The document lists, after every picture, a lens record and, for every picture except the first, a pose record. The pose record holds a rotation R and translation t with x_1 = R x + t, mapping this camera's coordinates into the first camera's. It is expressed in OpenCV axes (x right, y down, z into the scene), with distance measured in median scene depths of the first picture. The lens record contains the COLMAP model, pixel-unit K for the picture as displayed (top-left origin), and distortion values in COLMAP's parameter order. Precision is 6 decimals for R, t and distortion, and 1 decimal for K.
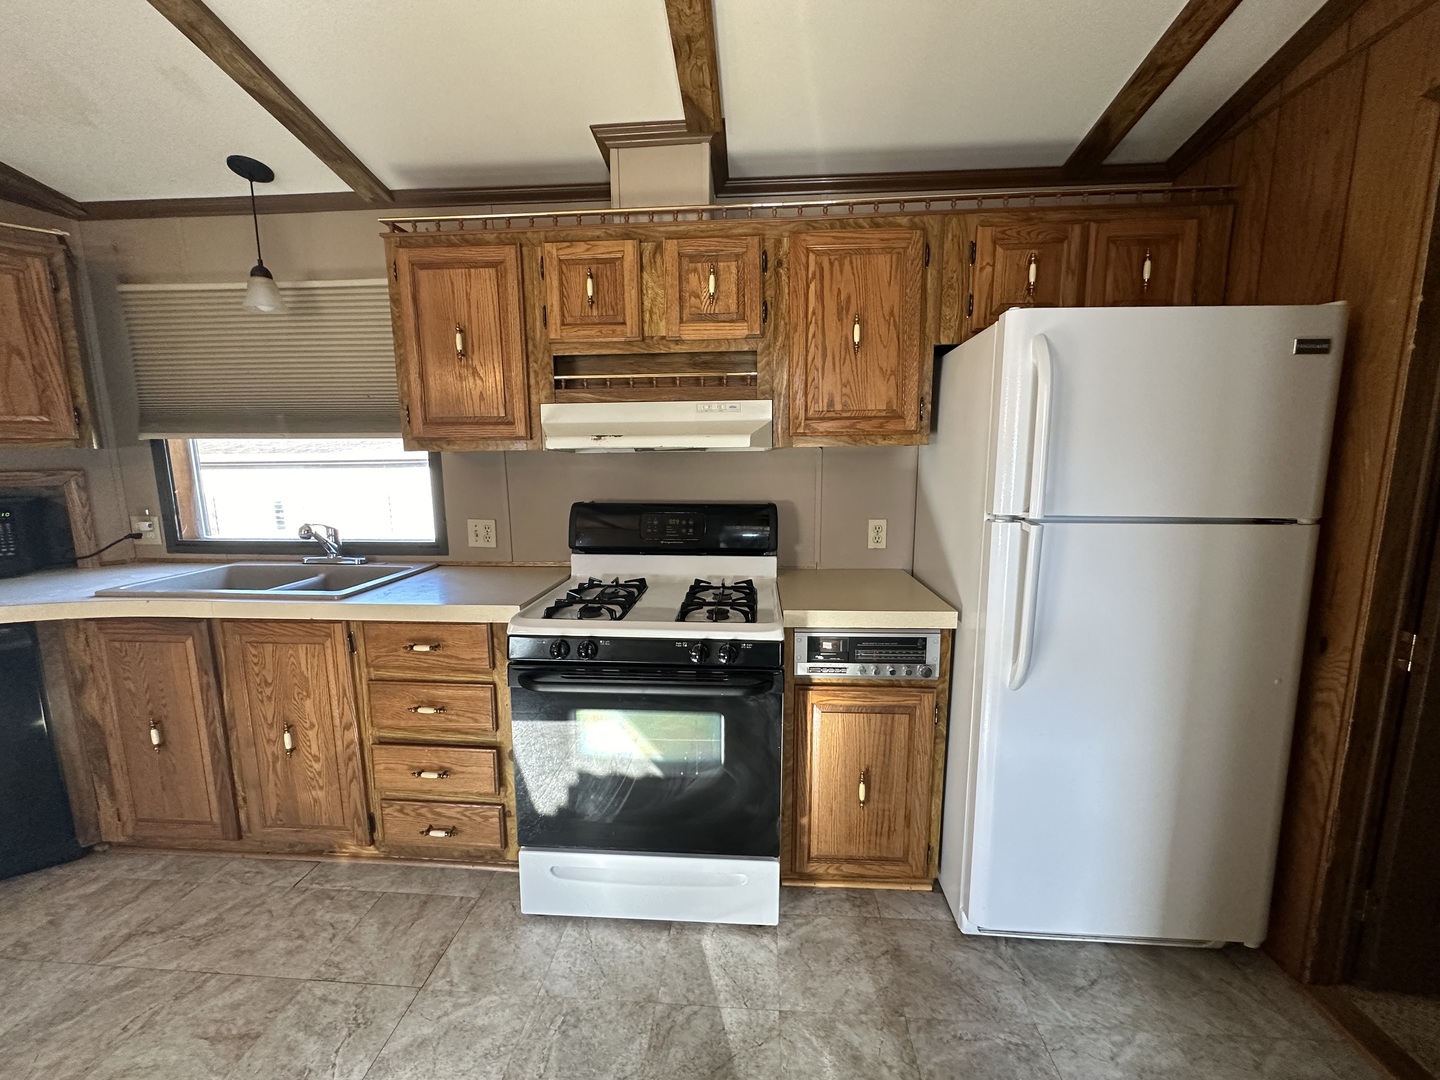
lens RADIAL K [[575.1, 0, 723.2], [0, 575.1, 537.9], [0, 0, 1]] dist [-0.002899, 0.000443]
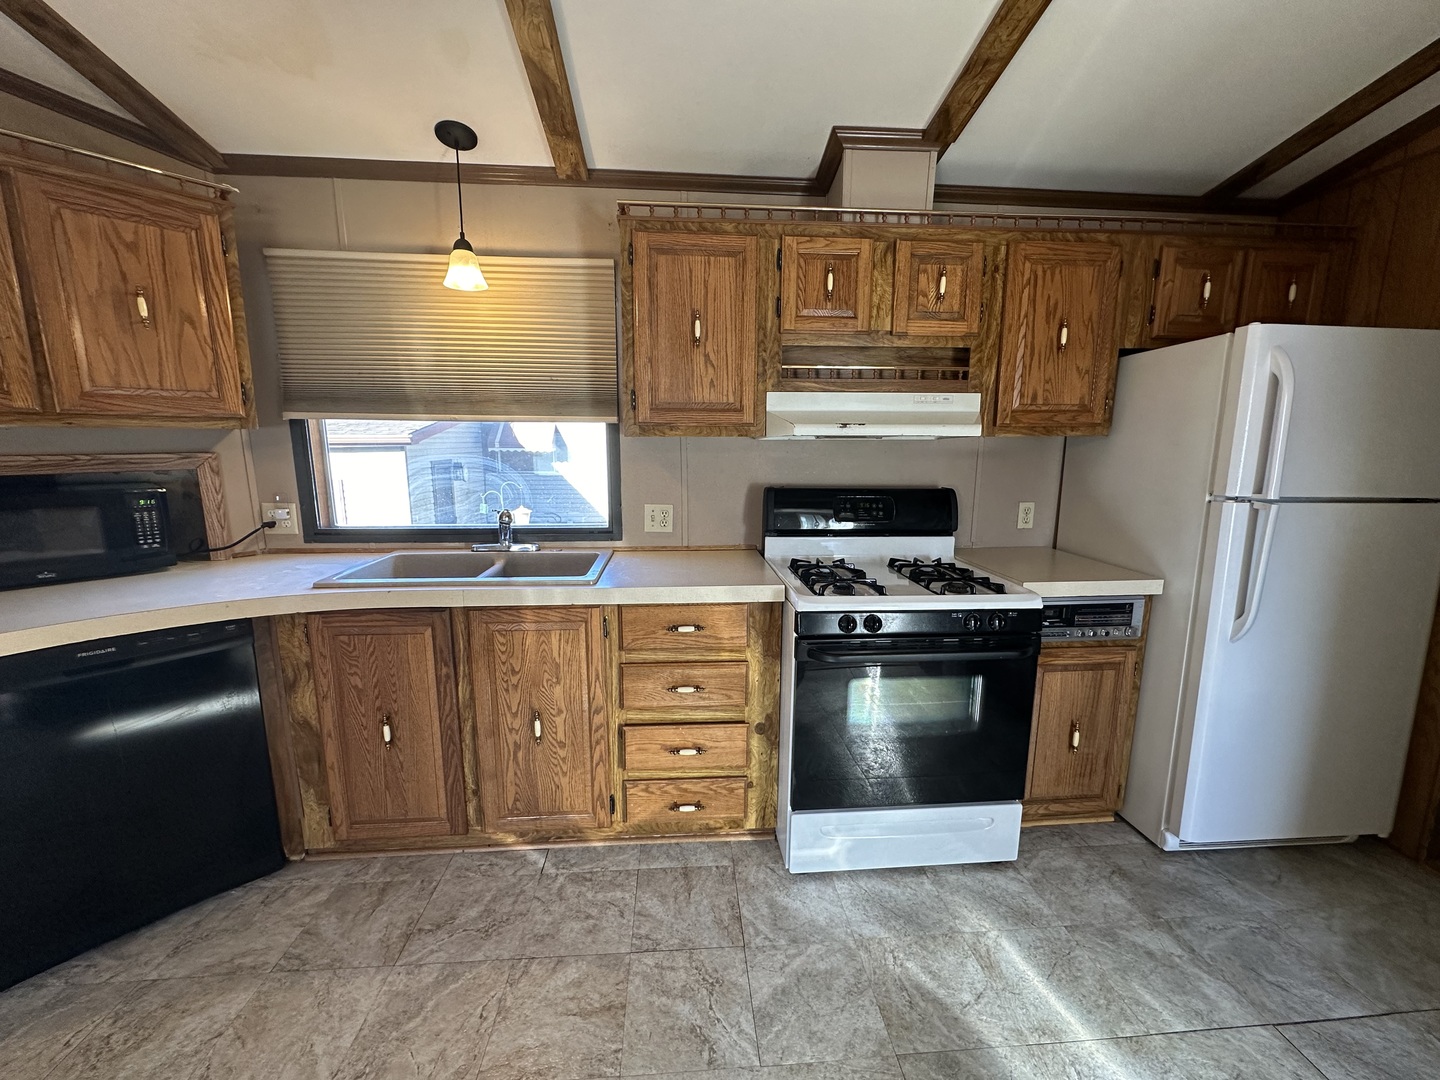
lens RADIAL K [[575.1, 0, 722.6], [0, 575.1, 537.6], [0, 0, 1]] dist [-0.002899, 0.000443]
pose [[0.989051, -0.014152, 0.146894, -0.579850], [0.010858, 0.999672, 0.023202, 0.005127], [-0.147174, -0.021353, 0.988880, -0.020155]]
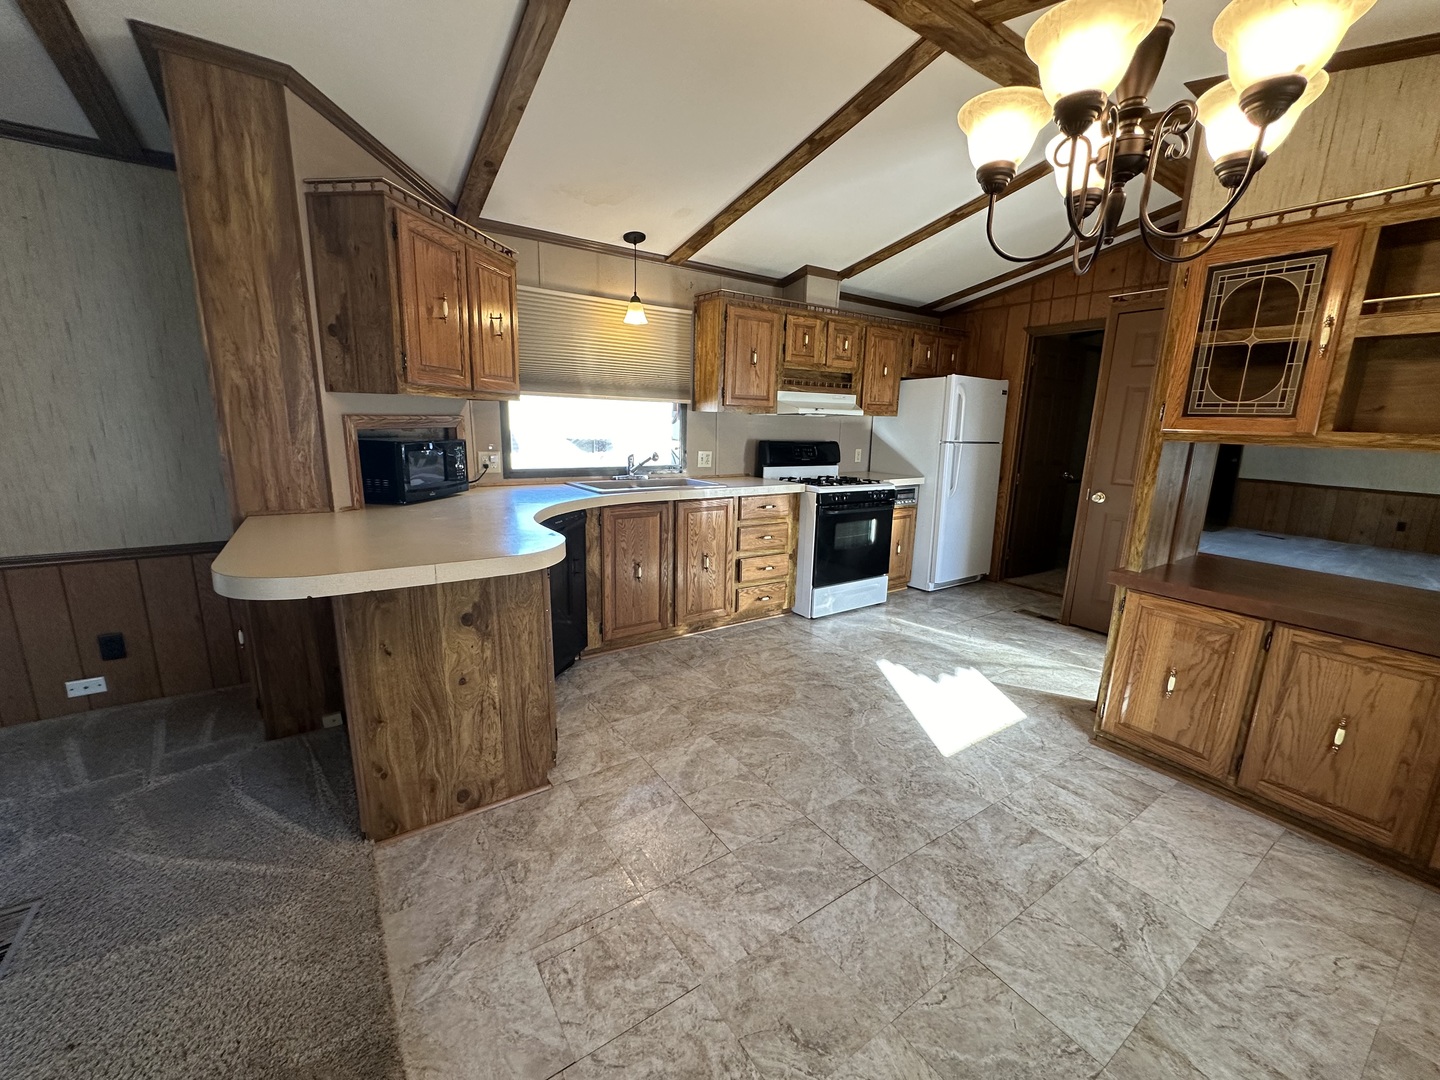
lens RADIAL K [[575.1, 0, 721.0], [0, 575.1, 539.6], [0, 0, 1]] dist [-0.002899, 0.000443]
pose [[0.786357, -0.101356, 0.609401, -1.873304], [0.062321, 0.994432, 0.084977, 0.114760], [-0.614620, -0.028844, 0.788296, -0.538744]]
